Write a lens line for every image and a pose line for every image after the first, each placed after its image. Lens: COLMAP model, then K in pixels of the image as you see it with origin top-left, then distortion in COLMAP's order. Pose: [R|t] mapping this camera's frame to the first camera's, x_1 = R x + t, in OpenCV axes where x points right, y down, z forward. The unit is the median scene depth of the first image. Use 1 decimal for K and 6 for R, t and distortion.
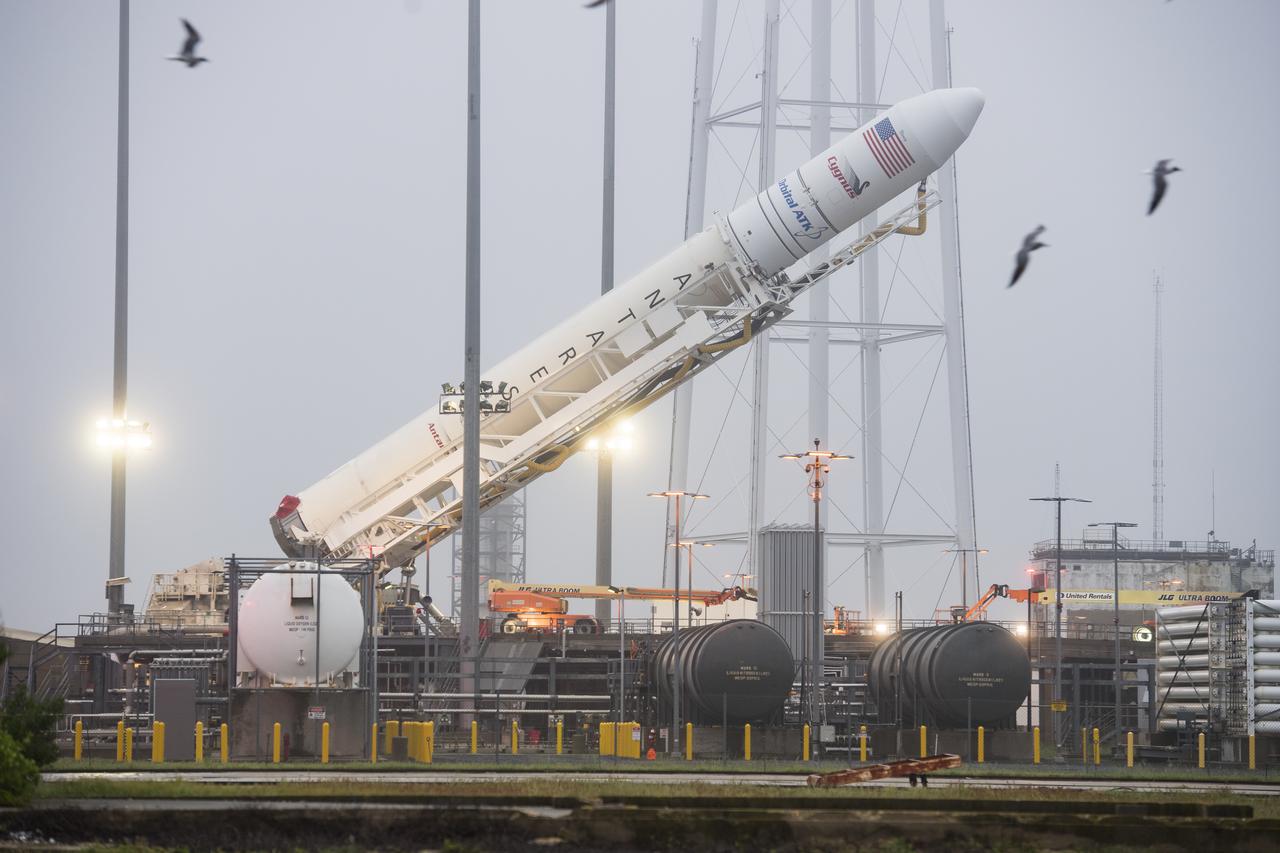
lens RADIAL K [[4855.3, 0, 640.0], [0, 4855.3, 426.5], [0, 0, 1]] dist [0.848822, -0.486448]
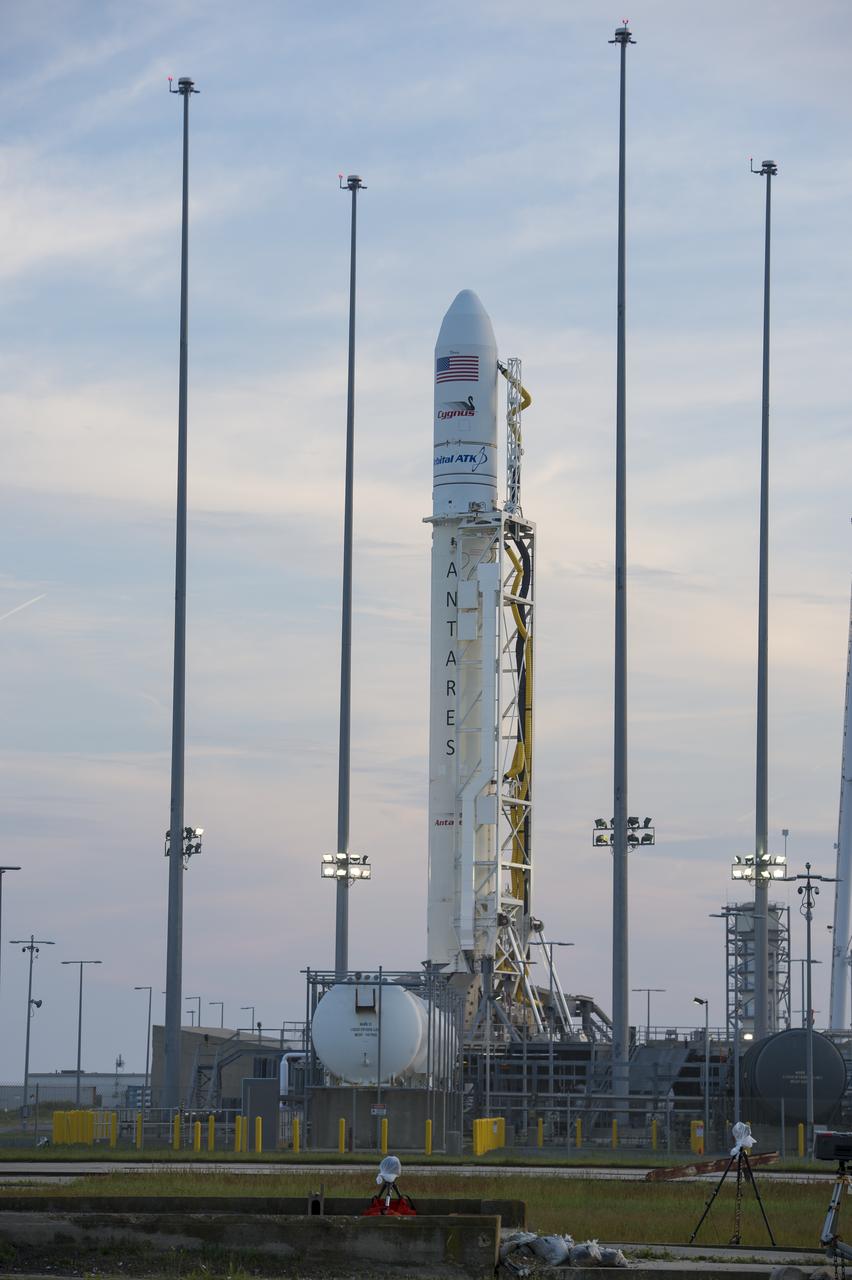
lens RADIAL K [[4136.8, 0, 426.0], [0, 4136.8, 640.0], [0, 0, 1]] dist [0.487753, -1.478261]
pose [[0.992228, -0.010903, -0.123958, 0.041289], [0.004217, 0.998528, -0.054074, 0.001579], [0.124365, 0.053131, 0.990813, 0.028448]]
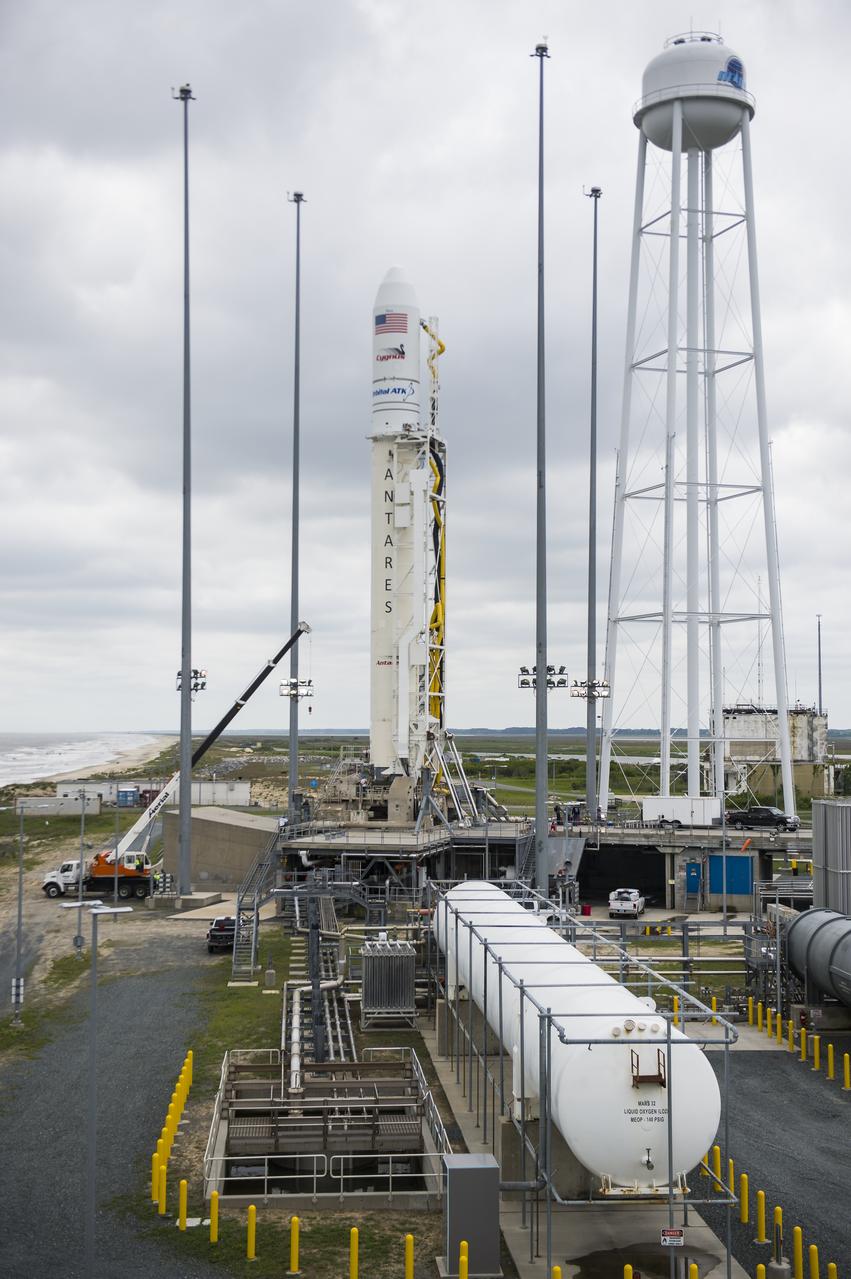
lens RADIAL K [[1788.9, 0, 444.9], [0, 1788.9, 644.0], [0, 0, 1]] dist [0.142041, 0.004248]
pose [[0.999991, -0.004335, 0.000118, -0.063916], [0.004334, 0.999928, 0.011171, -0.022092], [-0.000166, -0.011171, 0.999938, 0.460637]]
